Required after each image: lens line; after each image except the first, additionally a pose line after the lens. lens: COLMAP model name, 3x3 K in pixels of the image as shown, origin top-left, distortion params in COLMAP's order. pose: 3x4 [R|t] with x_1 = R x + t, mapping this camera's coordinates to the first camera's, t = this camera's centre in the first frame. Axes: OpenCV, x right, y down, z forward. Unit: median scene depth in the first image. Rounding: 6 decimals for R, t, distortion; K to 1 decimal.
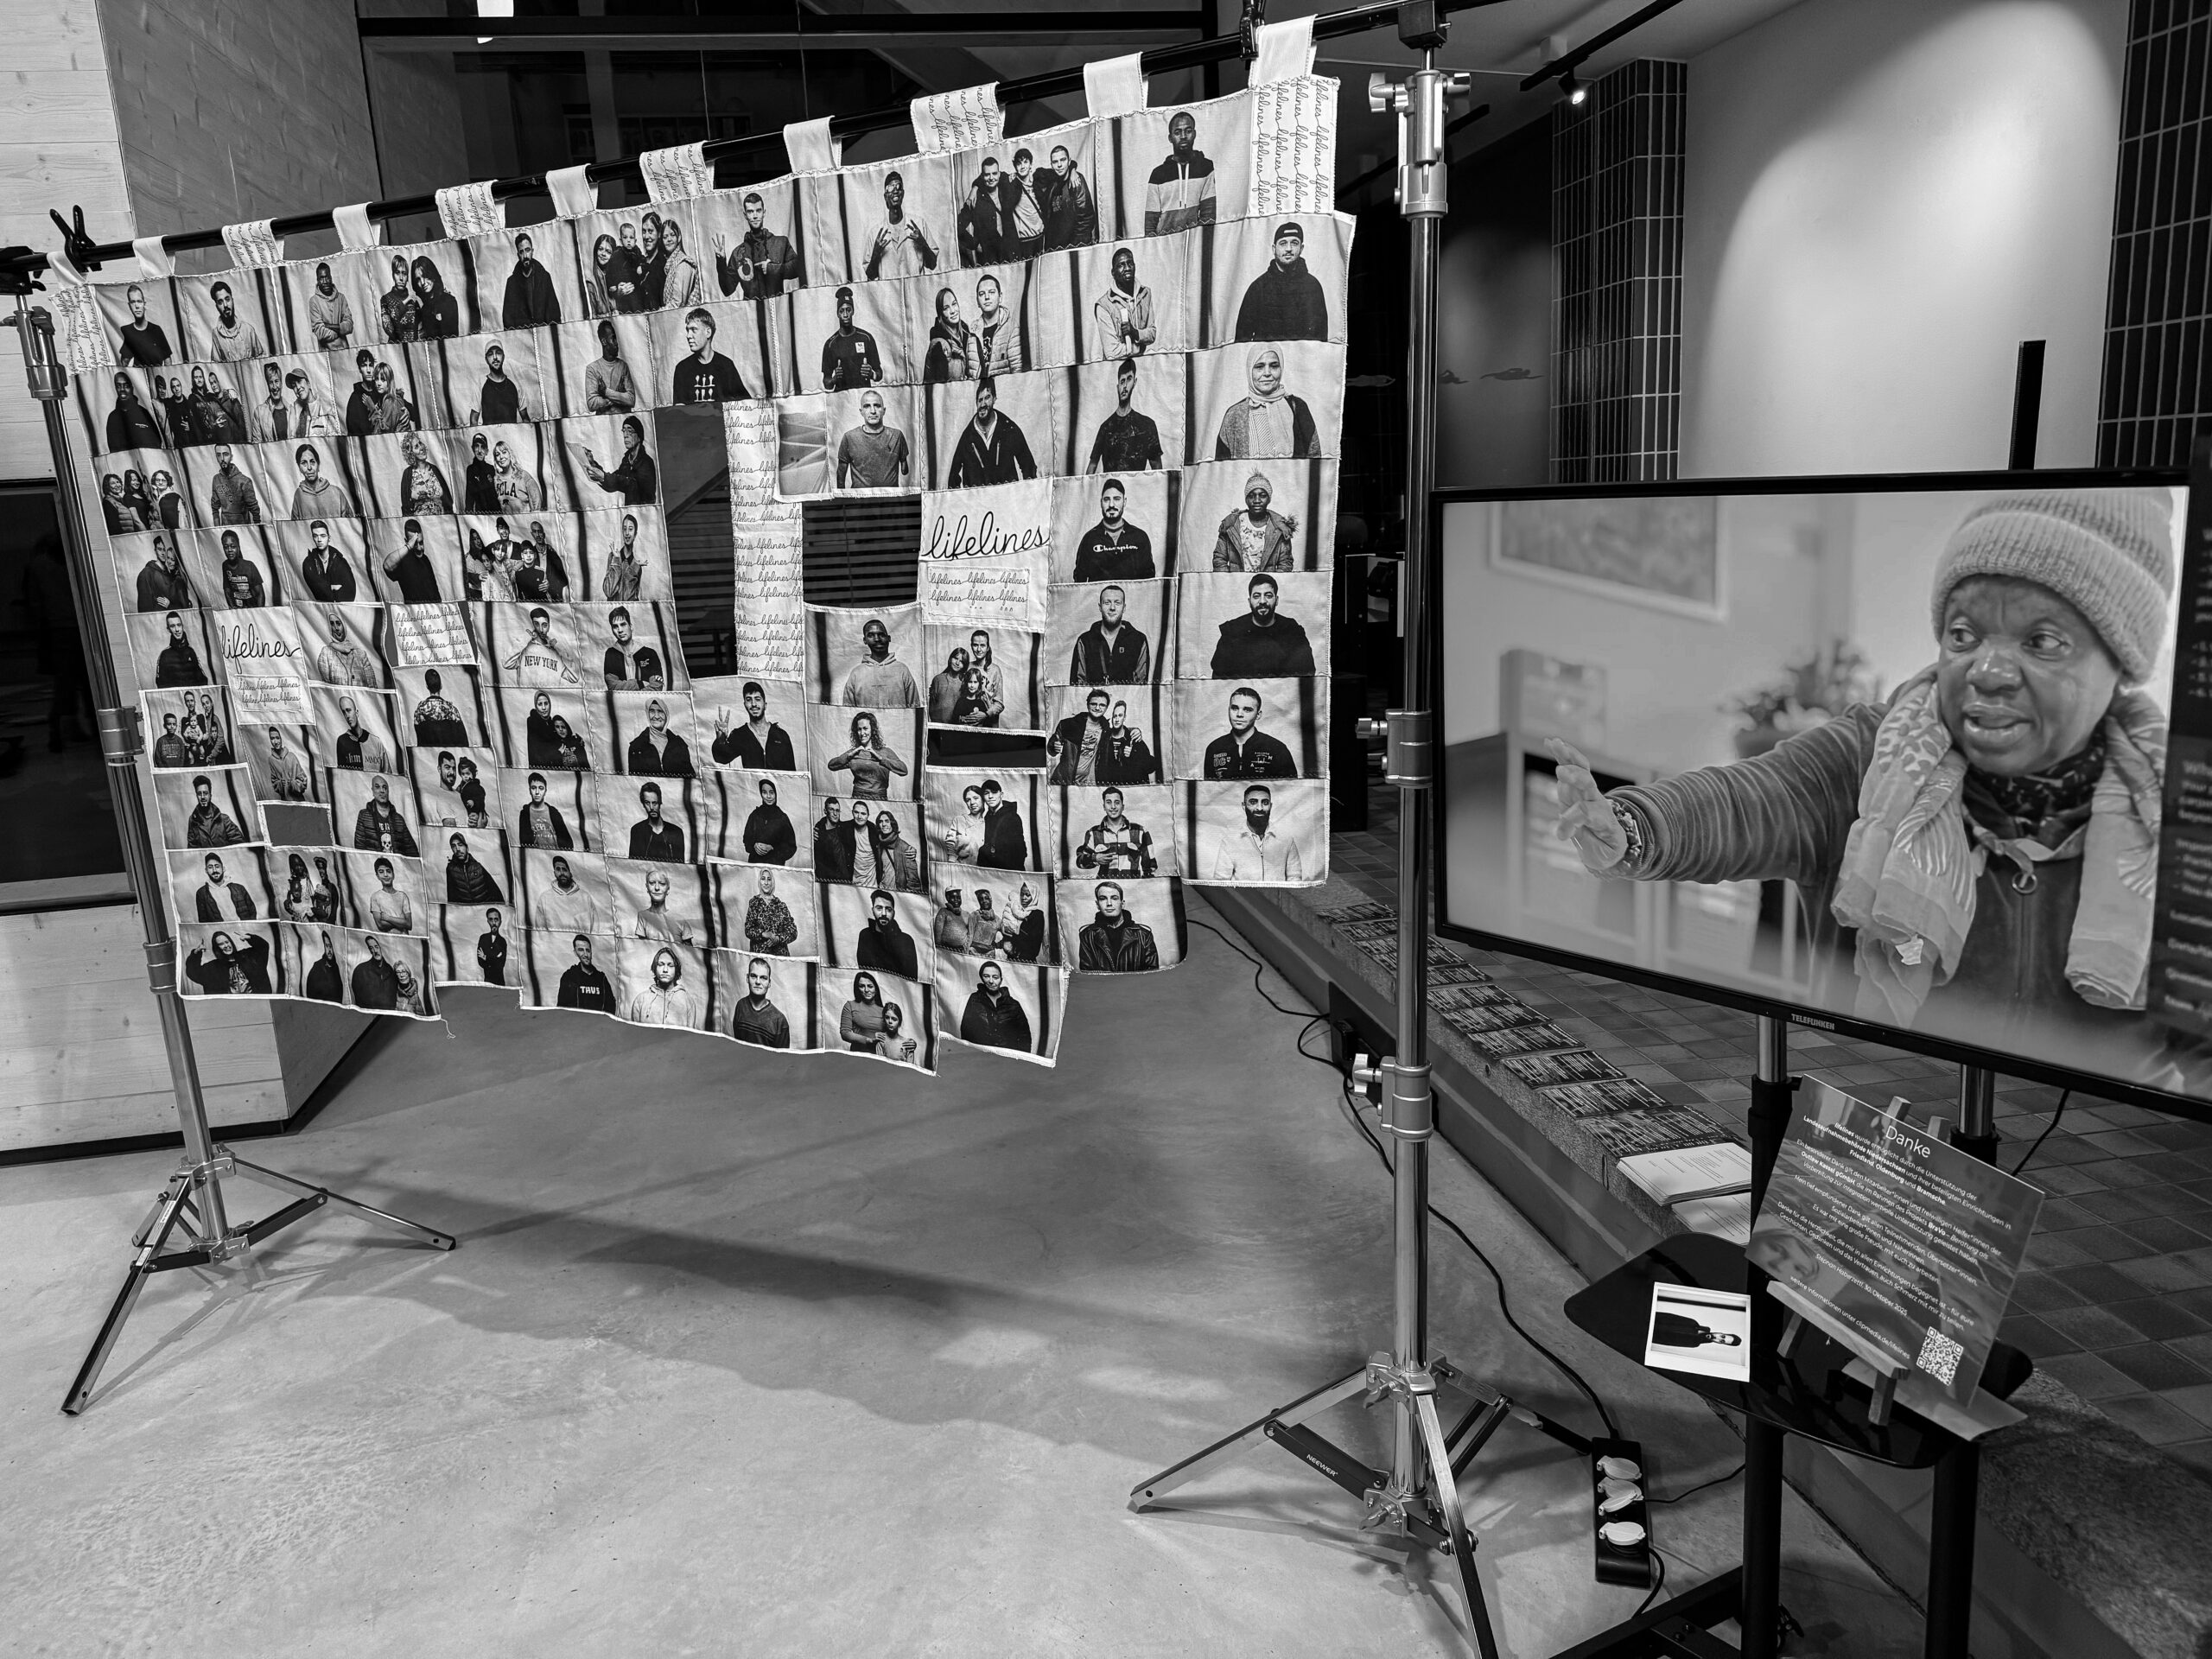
lens RADIAL K [[1553.5, 0, 1100.3], [0, 1553.5, 841.0], [0, 0, 1]] dist [0.072585, -0.111124]
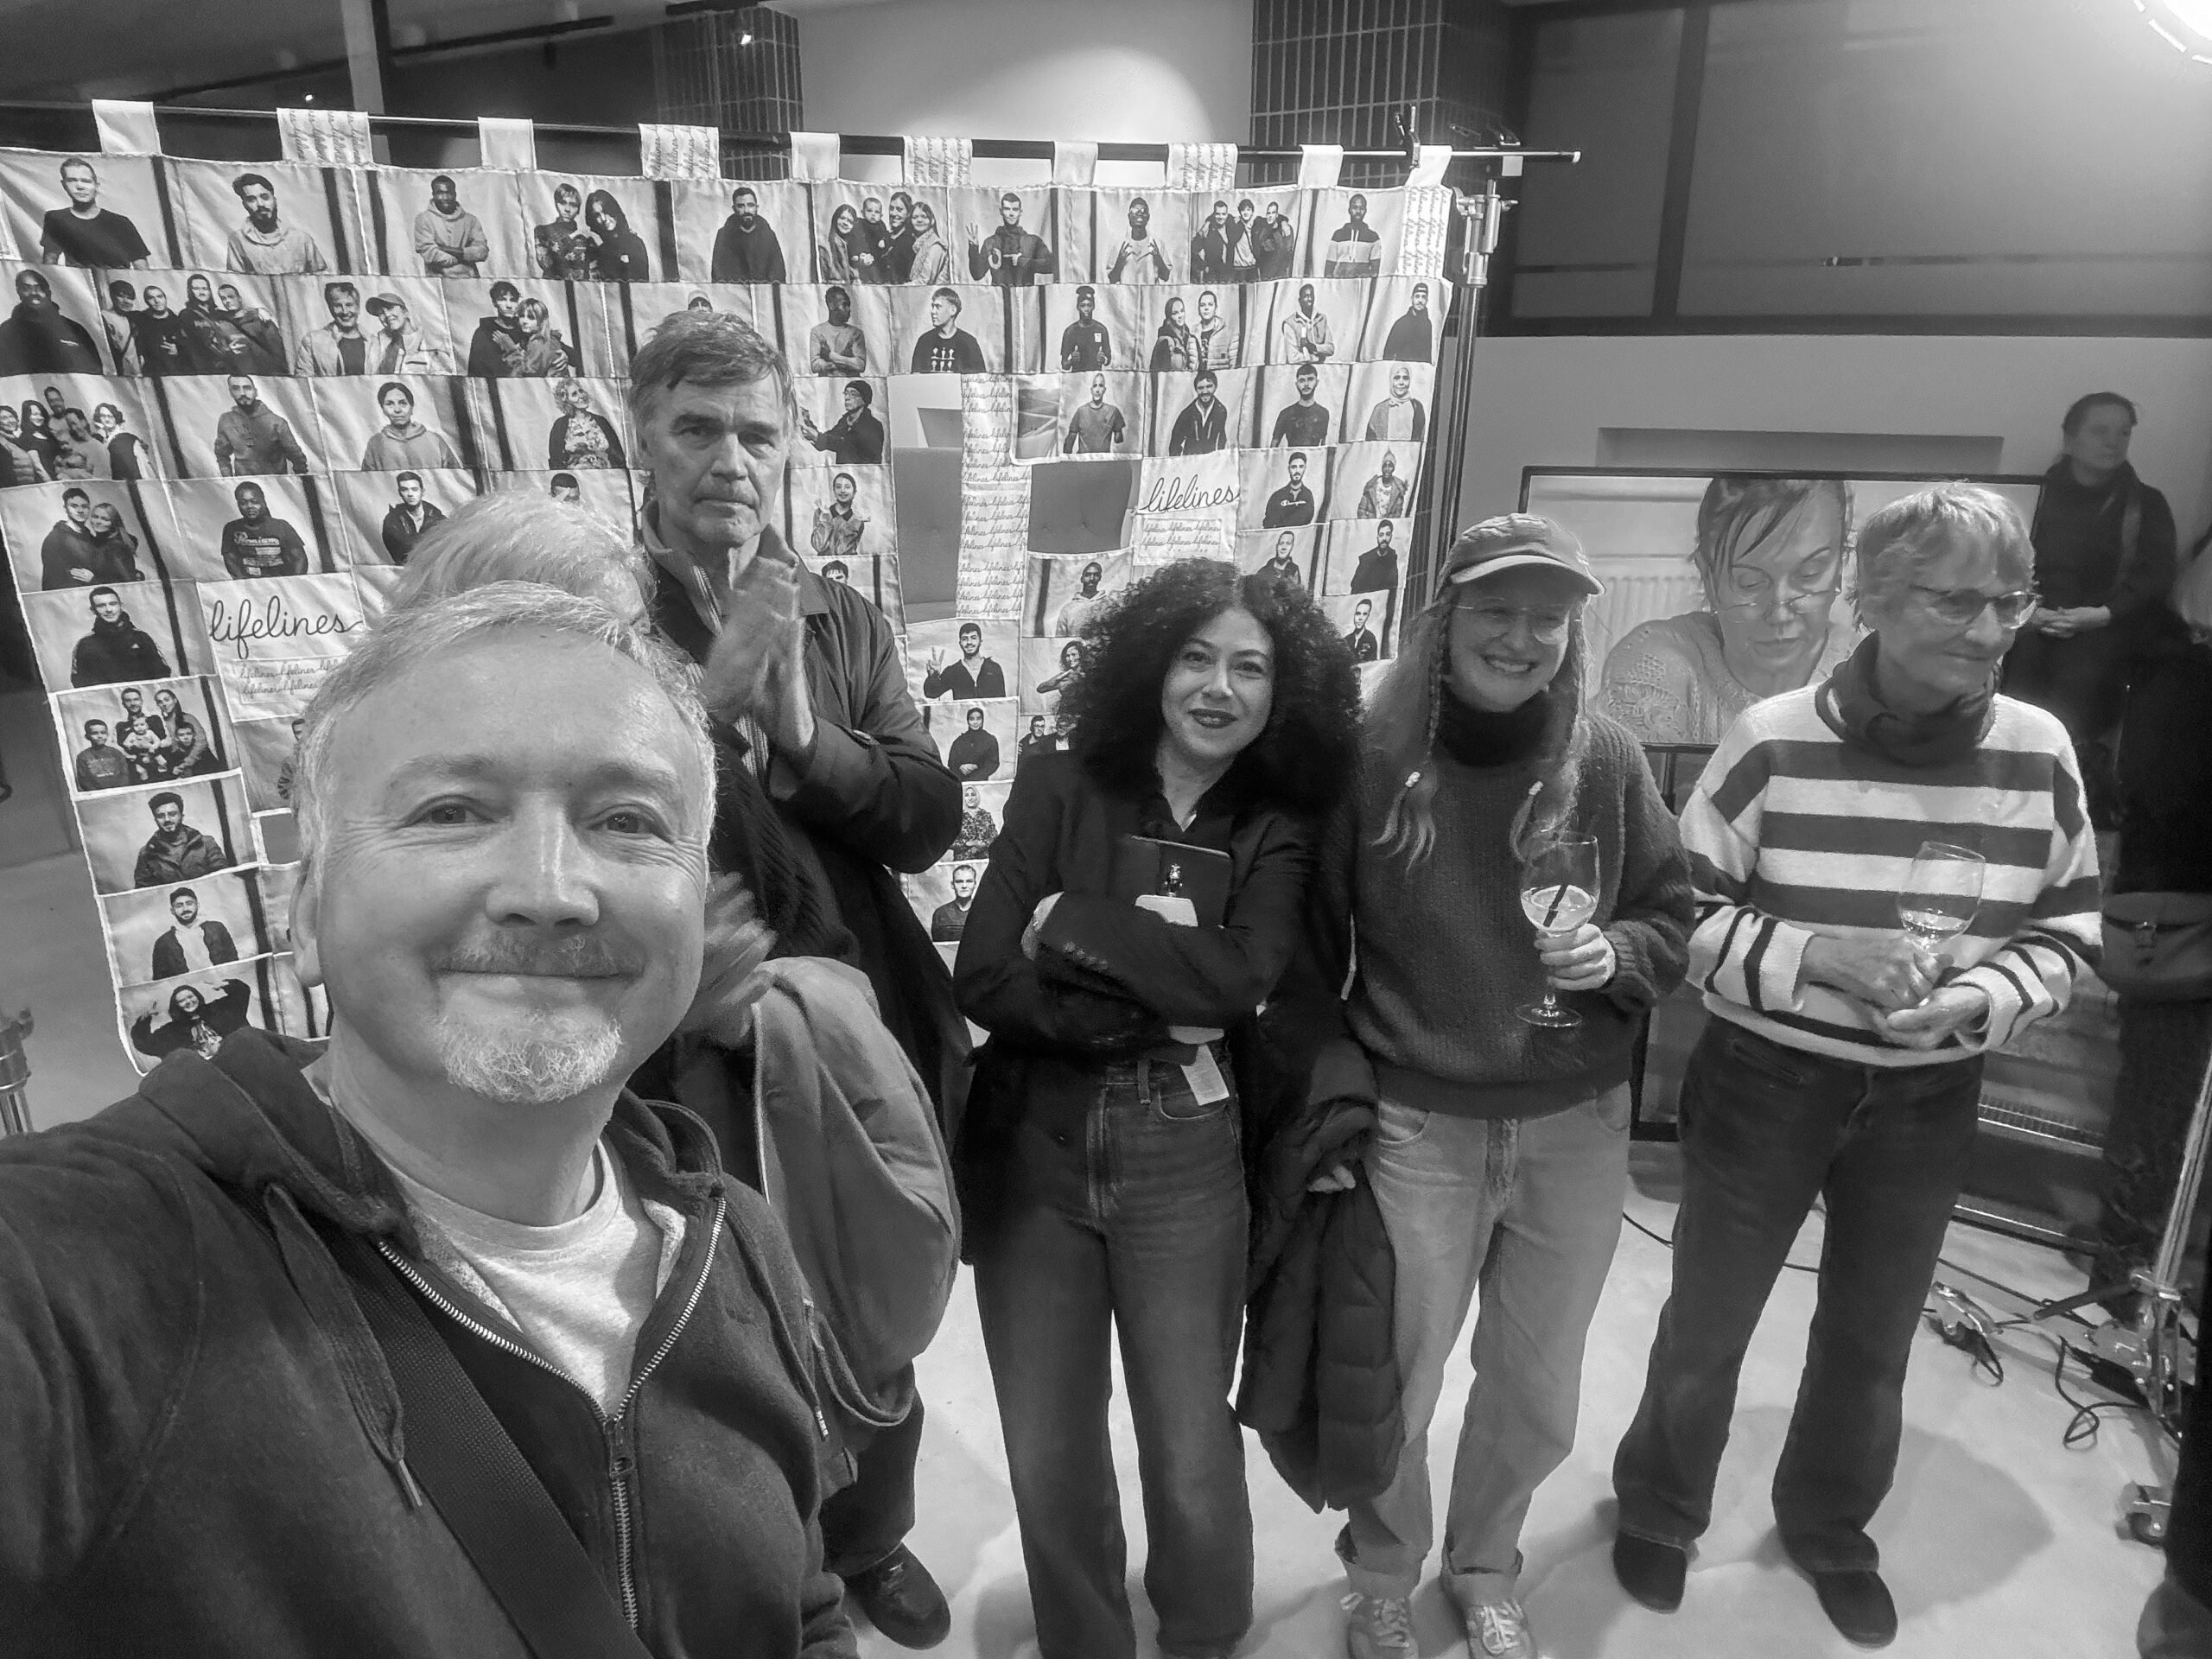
lens RADIAL K [[1557.8, 0, 1104.3], [0, 1557.8, 865.7], [0, 0, 1]] dist [0.063800, -0.081101]
pose [[0.695179, -0.179448, 0.696078, -0.927821], [0.118276, 0.983696, 0.135473, -0.066138], [-0.709040, -0.011848, 0.705069, 0.116524]]
